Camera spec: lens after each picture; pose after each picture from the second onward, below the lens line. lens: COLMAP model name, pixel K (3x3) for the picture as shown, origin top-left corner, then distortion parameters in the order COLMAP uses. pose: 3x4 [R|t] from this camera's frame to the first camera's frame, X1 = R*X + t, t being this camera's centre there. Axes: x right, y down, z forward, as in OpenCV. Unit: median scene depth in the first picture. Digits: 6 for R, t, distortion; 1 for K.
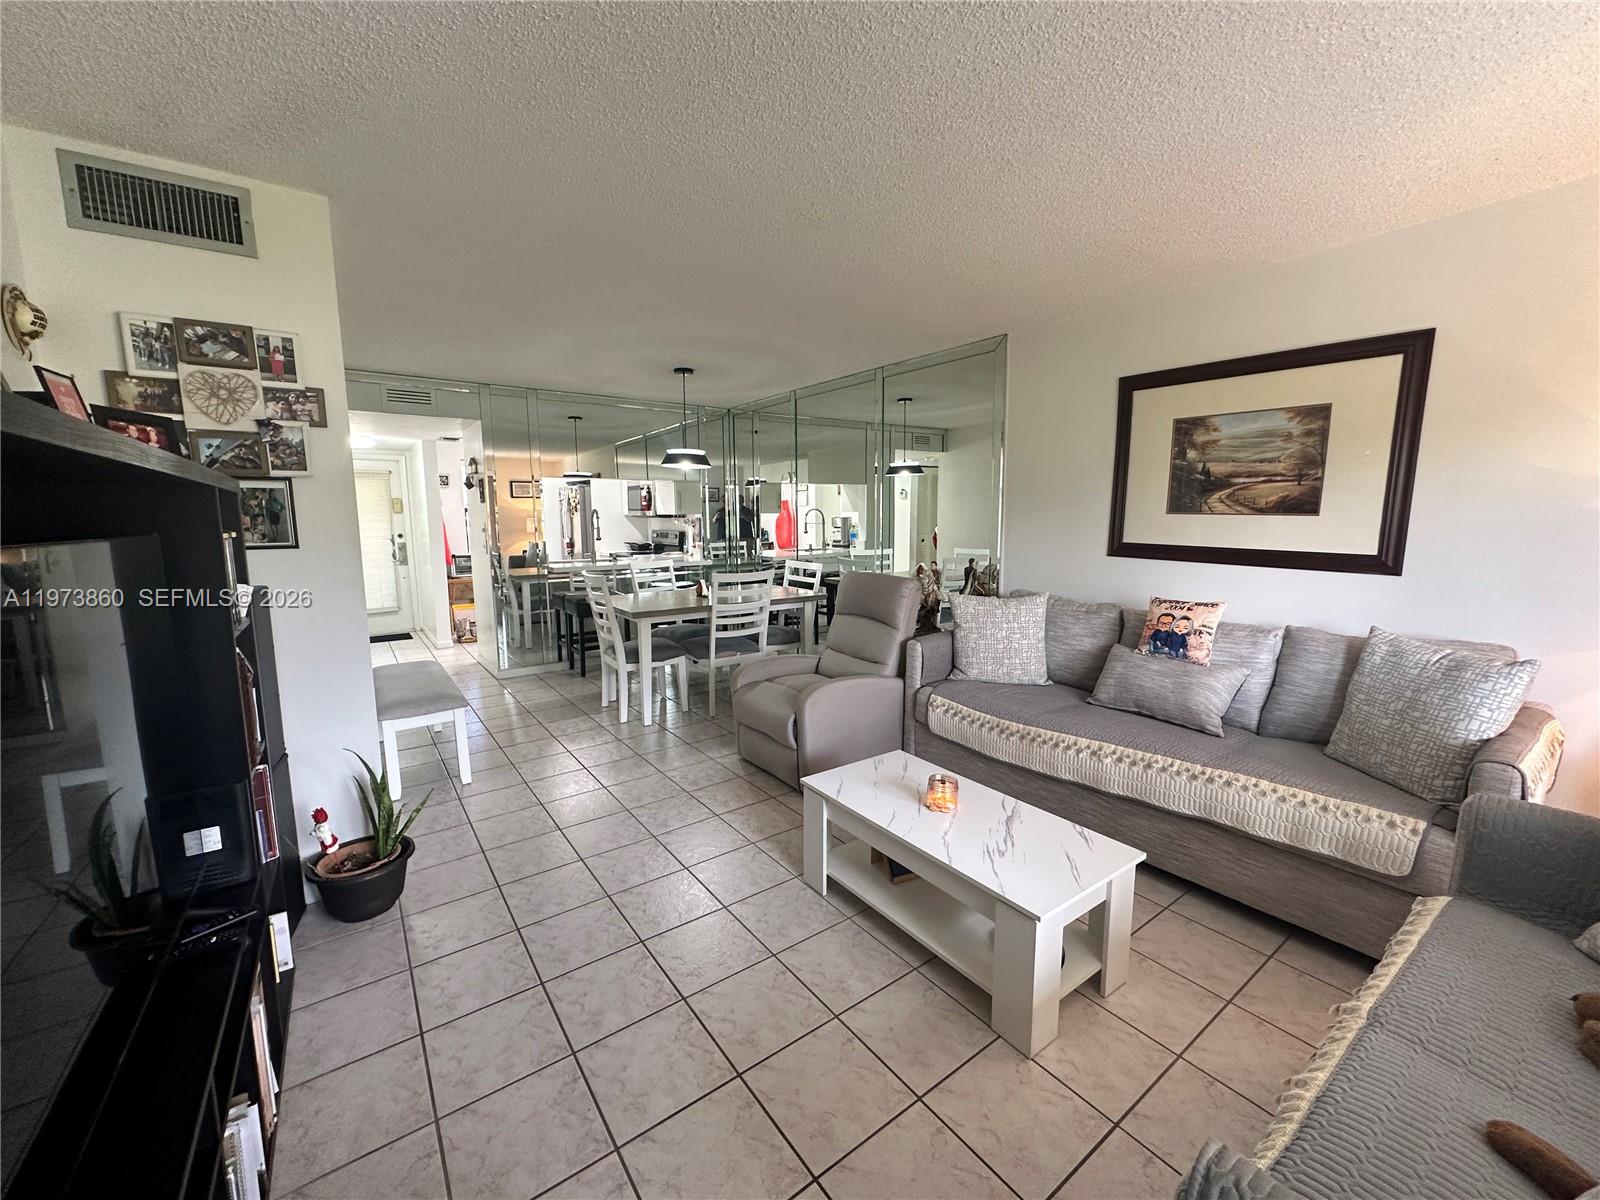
lens RADIAL K [[642.2, 0, 801.4], [0, 642.2, 596.4], [0, 0, 1]] dist [-0.002697, -0.000086]
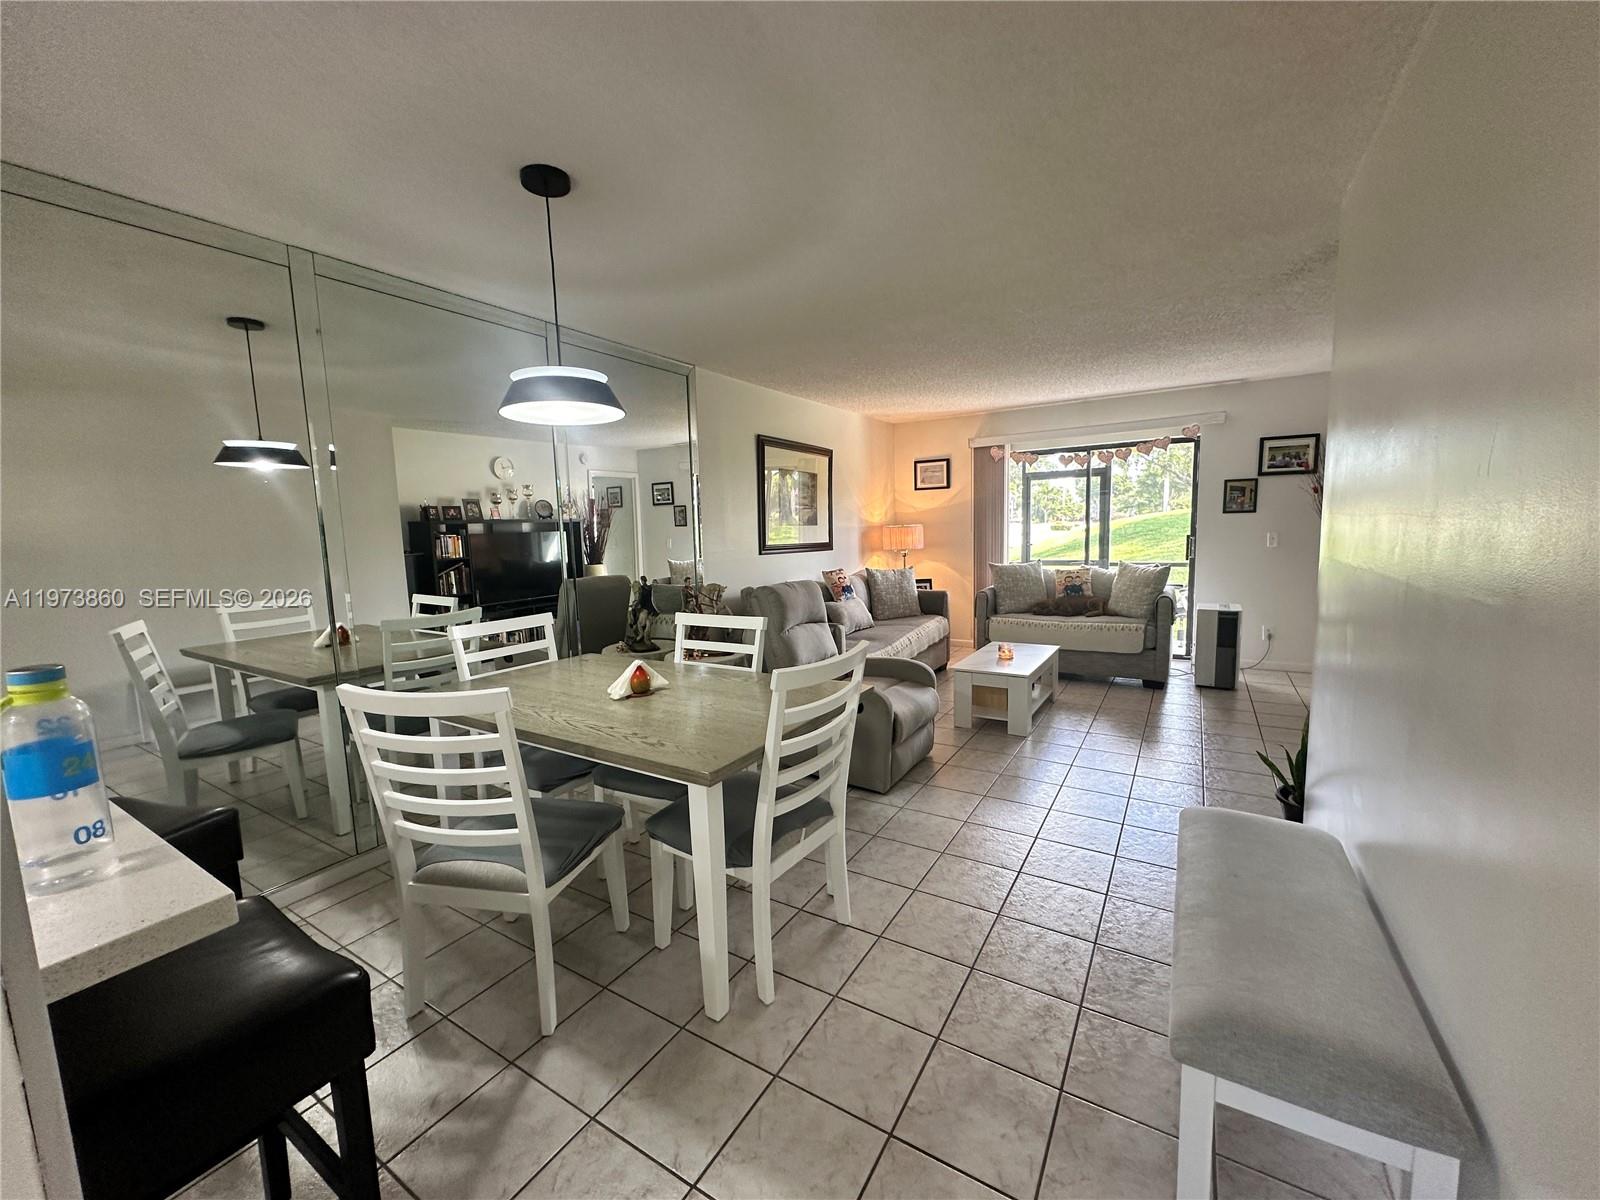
lens RADIAL K [[642.2, 0, 801.1], [0, 642.2, 605.1], [0, 0, 1]] dist [-0.002697, -0.000086]
pose [[-0.374002, -0.099754, 0.922048, -1.125428], [0.152375, 0.974079, 0.167190, -0.229457], [-0.914825, 0.203026, -0.349107, 1.811026]]
